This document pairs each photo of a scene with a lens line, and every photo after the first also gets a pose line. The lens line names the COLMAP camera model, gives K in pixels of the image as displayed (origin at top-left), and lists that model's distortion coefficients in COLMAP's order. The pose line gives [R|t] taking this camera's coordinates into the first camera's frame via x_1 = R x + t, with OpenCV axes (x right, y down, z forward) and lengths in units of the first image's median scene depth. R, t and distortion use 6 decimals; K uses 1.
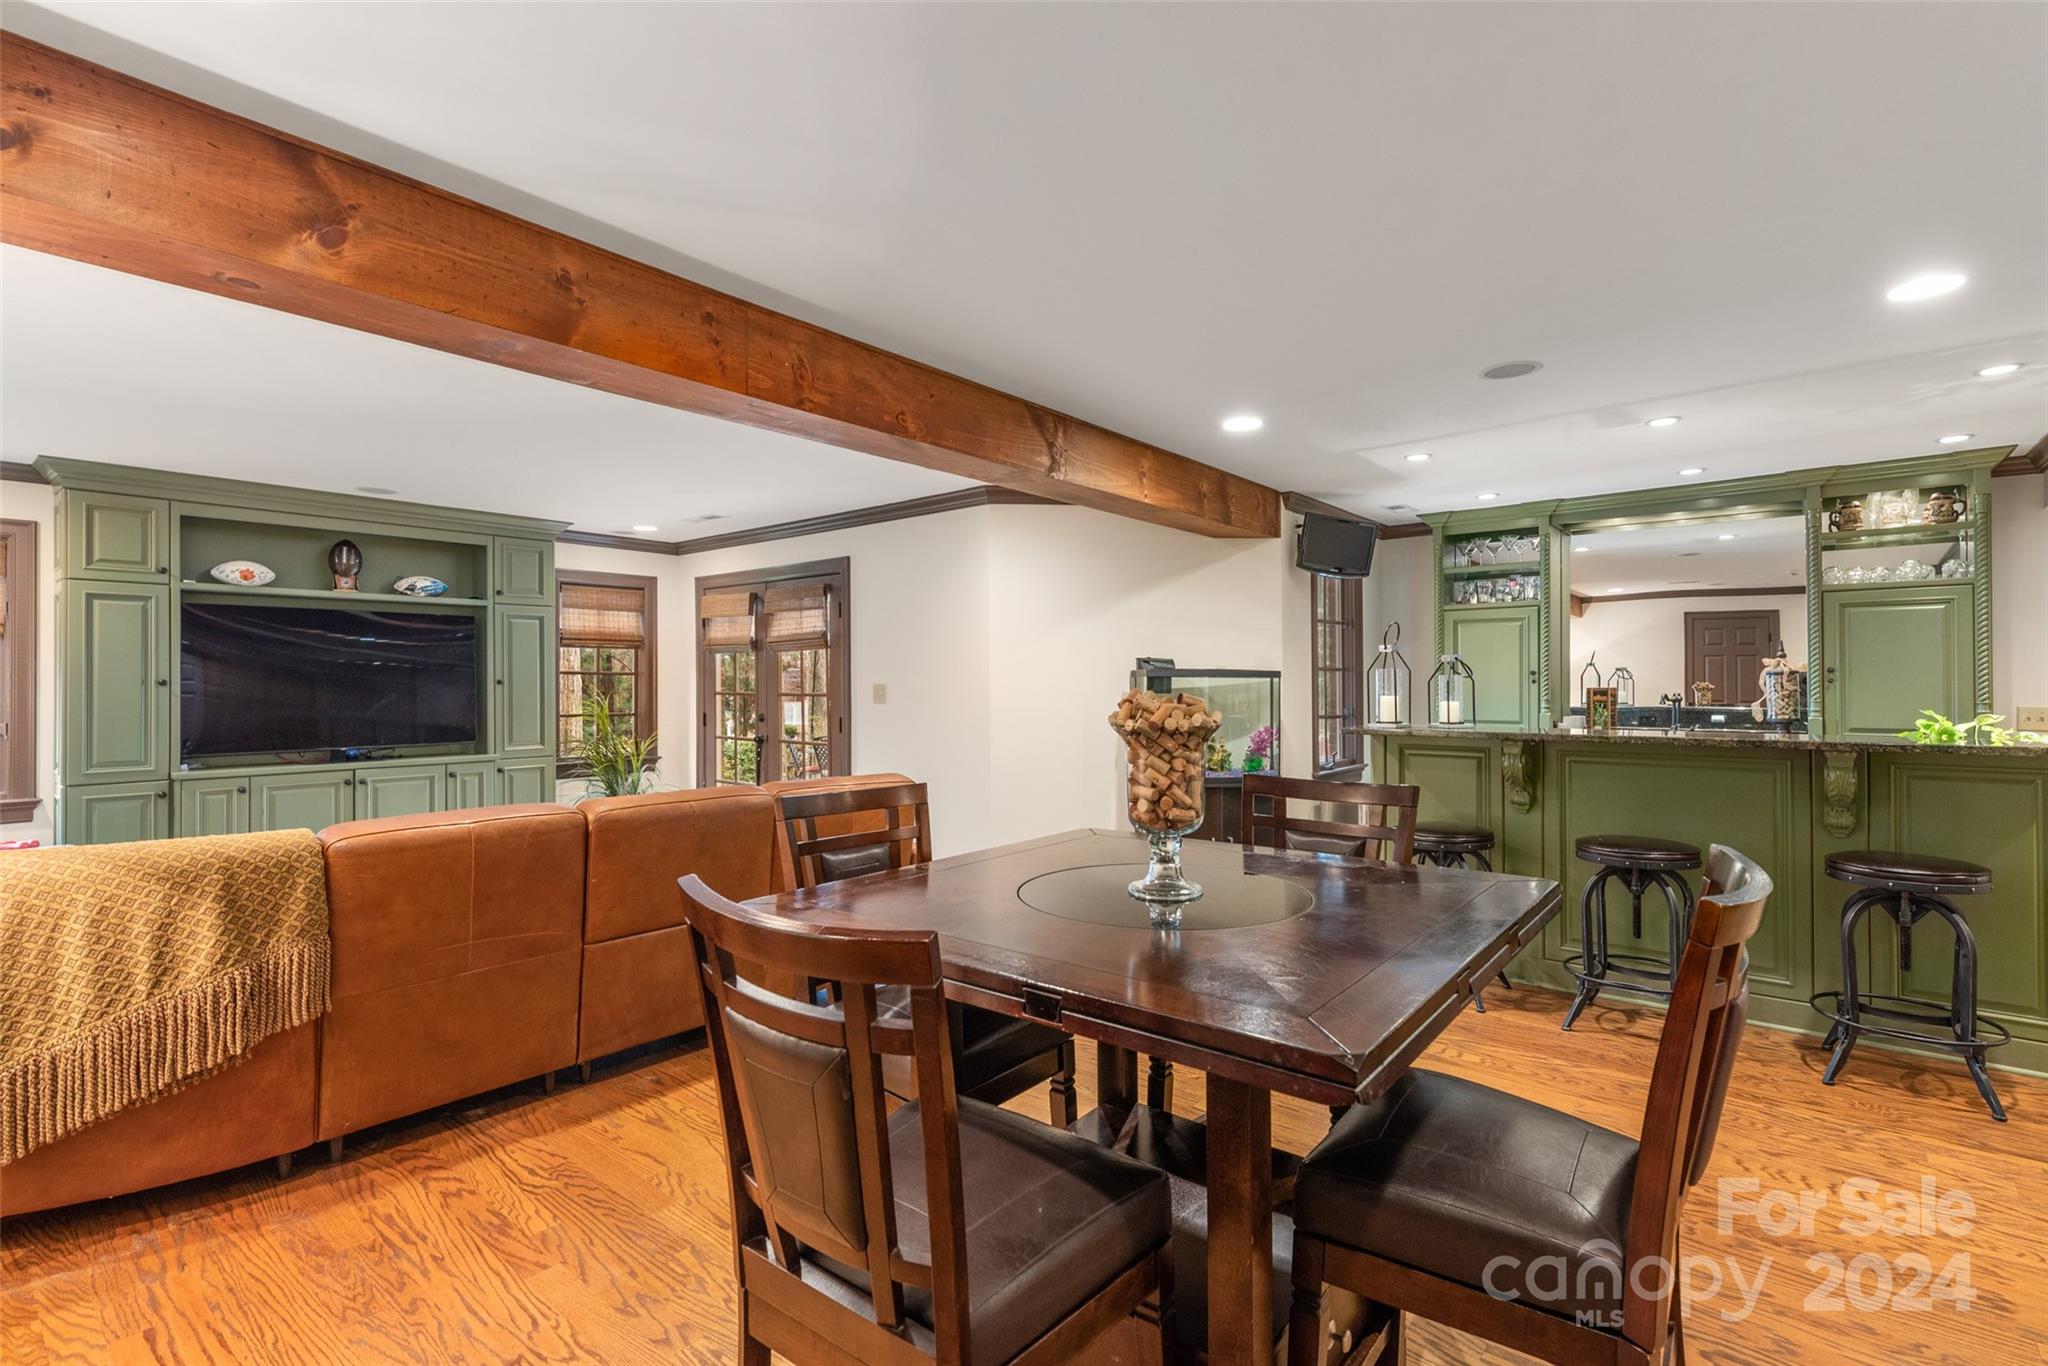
lens RADIAL K [[958.3, 0, 1013.3], [0, 958.3, 682.7], [0, 0, 1]] dist [0.001863, 0.000053]
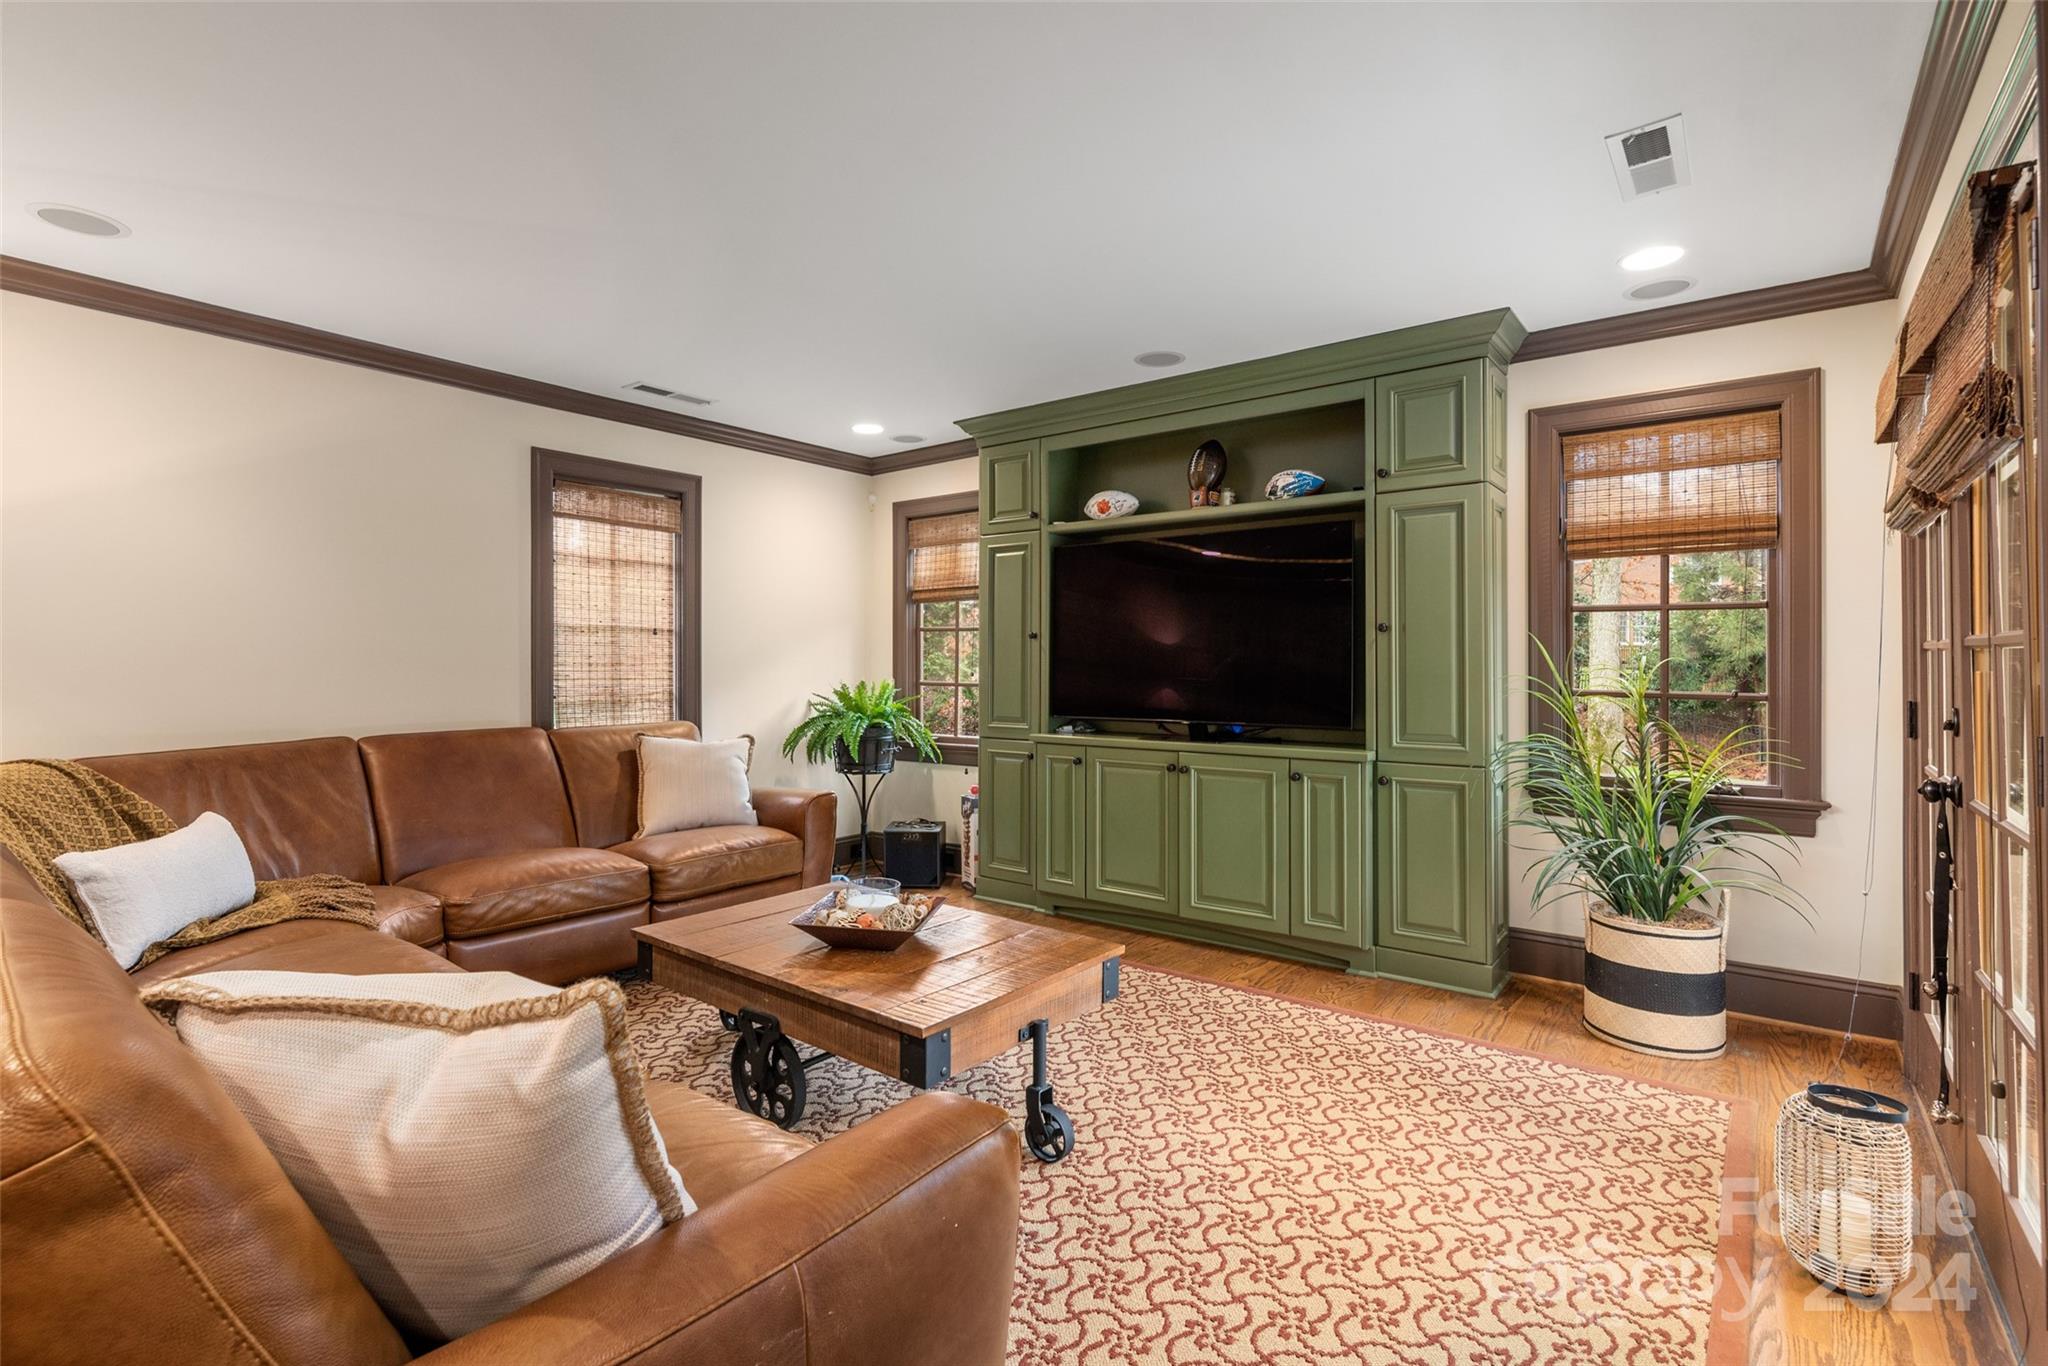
lens RADIAL K [[958.3, 0, 1045.9], [0, 958.3, 646.2], [0, 0, 1]] dist [0.001863, 0.000053]
pose [[0.038911, -0.016165, -0.999112, 0.034469], [0.000124, 0.999869, -0.016173, 0.021192], [0.999243, 0.000506, 0.038908, 0.816690]]
